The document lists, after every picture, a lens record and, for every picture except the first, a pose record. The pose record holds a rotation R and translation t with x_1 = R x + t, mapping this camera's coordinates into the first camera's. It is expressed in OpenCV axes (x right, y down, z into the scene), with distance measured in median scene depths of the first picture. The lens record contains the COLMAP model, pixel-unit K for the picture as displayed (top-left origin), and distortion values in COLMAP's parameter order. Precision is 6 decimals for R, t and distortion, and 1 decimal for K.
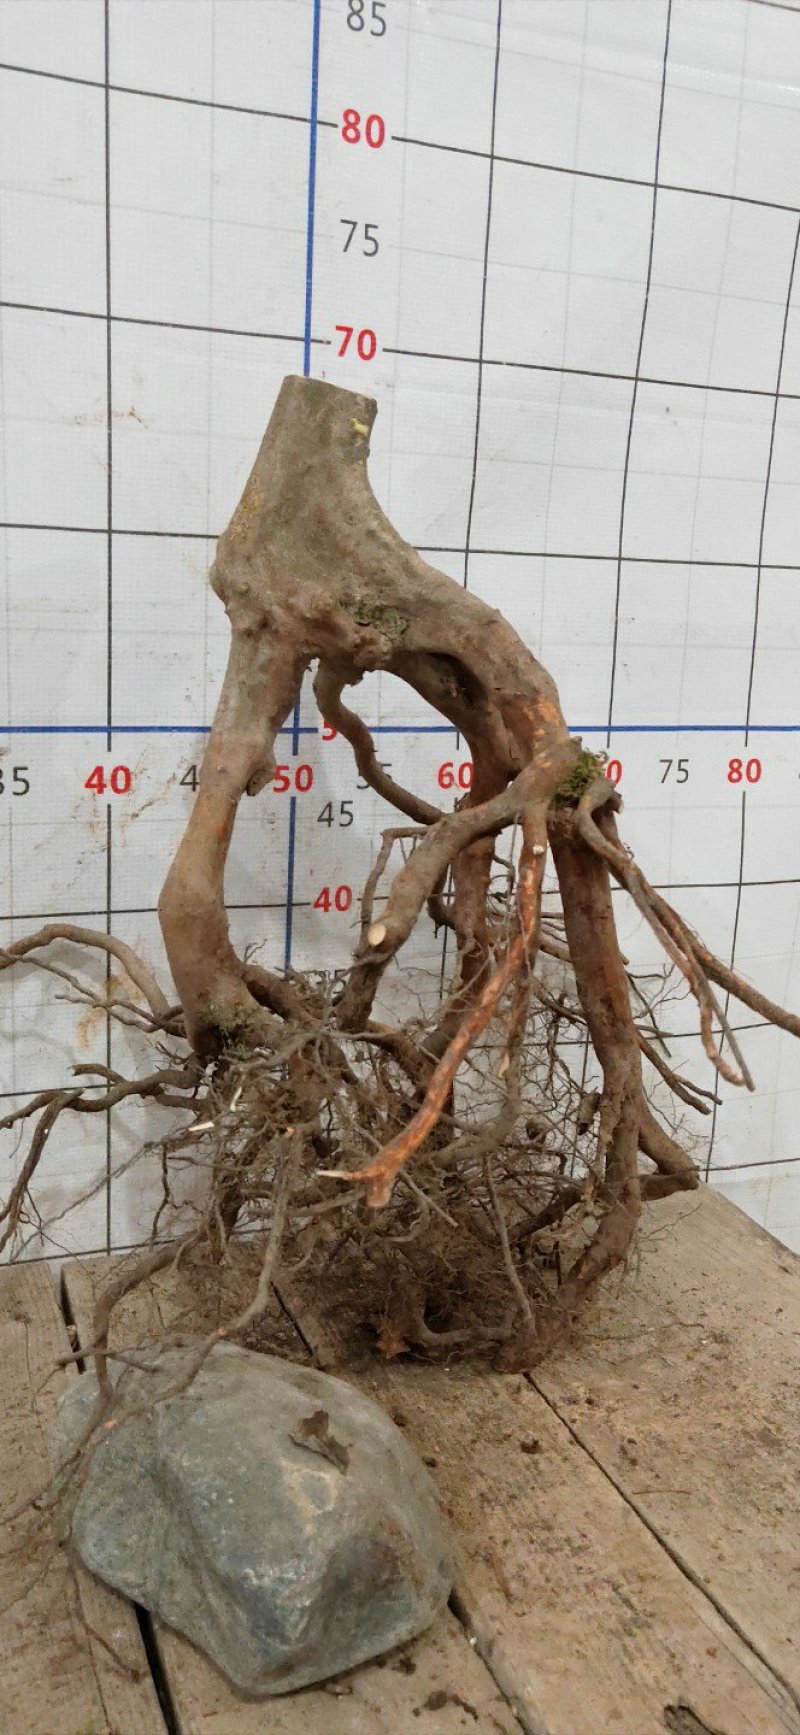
lens RADIAL K [[1317.8, 0, 406.0], [0, 1317.8, 865.5], [0, 0, 1]] dist [0.036374, -0.011314]
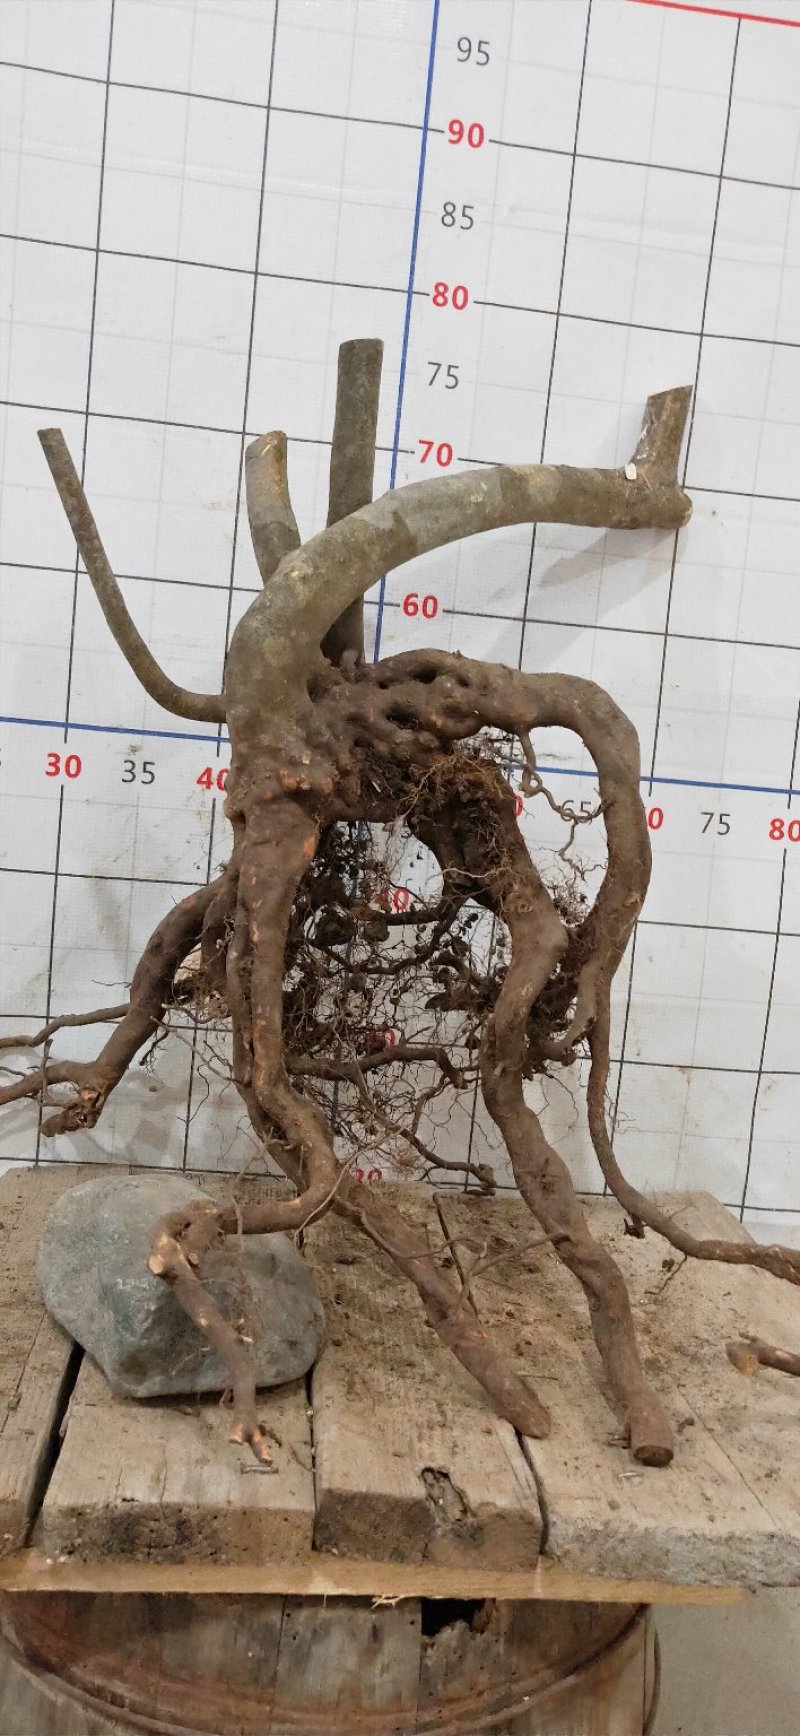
lens RADIAL K [[1318.6, 0, 406.0], [0, 1318.6, 866.0], [0, 0, 1]] dist [0.036374, -0.011314]
pose [[0.959834, 0.071135, -0.271400, 0.324481], [-0.108785, 0.986010, -0.126292, 0.169509], [0.258619, 0.150743, 0.954145, -0.171528]]
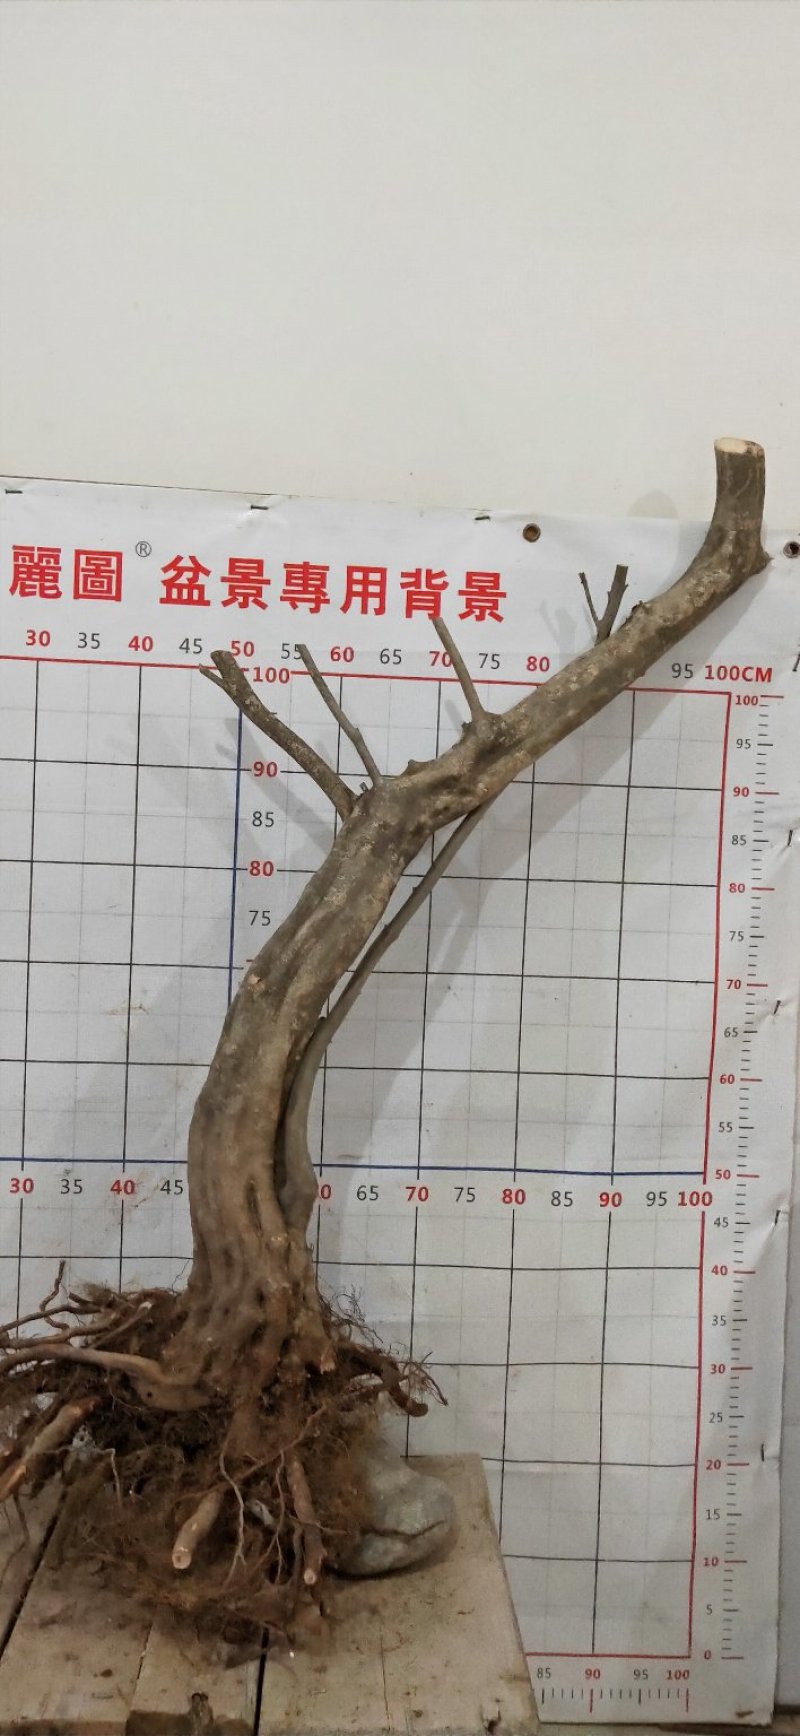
lens RADIAL K [[1309.3, 0, 409.5], [0, 1309.3, 868.9], [0, 0, 1]] dist [0.041024, -0.031348]
pose [[0.949898, 0.004776, -0.312522, 0.814750], [-0.065622, 0.980645, -0.184469, -0.205226], [0.305592, 0.195736, 0.931827, -0.793788]]
